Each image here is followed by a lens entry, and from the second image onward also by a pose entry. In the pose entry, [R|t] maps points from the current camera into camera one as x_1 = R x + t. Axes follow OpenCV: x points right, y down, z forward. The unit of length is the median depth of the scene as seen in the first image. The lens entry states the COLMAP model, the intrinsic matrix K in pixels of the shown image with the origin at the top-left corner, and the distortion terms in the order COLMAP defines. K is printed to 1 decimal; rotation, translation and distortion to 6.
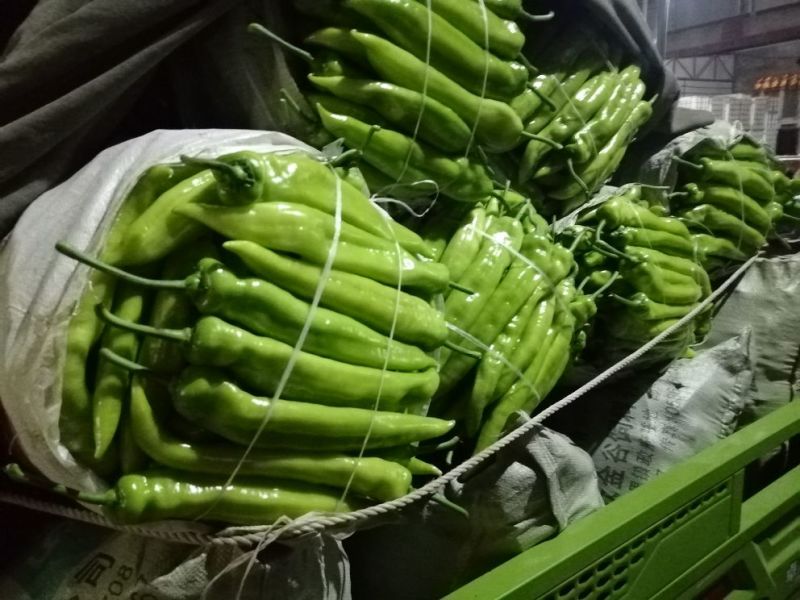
lens RADIAL K [[657.5, 0, 400.0], [0, 657.5, 300.0], [0, 0, 1]] dist [0.001717, 0.012112]
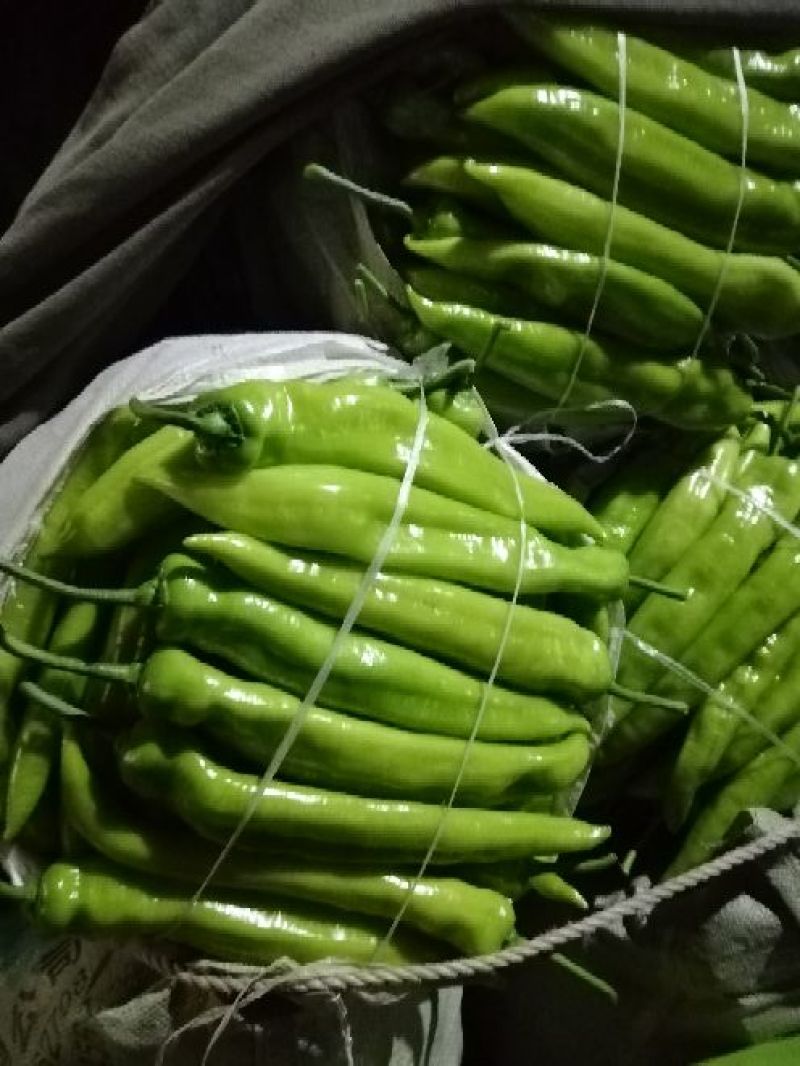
lens RADIAL K [[876.1, 0, 400.0], [0, 876.1, 533.0], [0, 0, 1]] dist [0.001717, 0.012112]
pose [[0.932430, 0.066144, -0.355244, 0.171972], [-0.048614, 0.997129, 0.058060, -0.115925], [0.358065, -0.036867, 0.932969, 0.222535]]
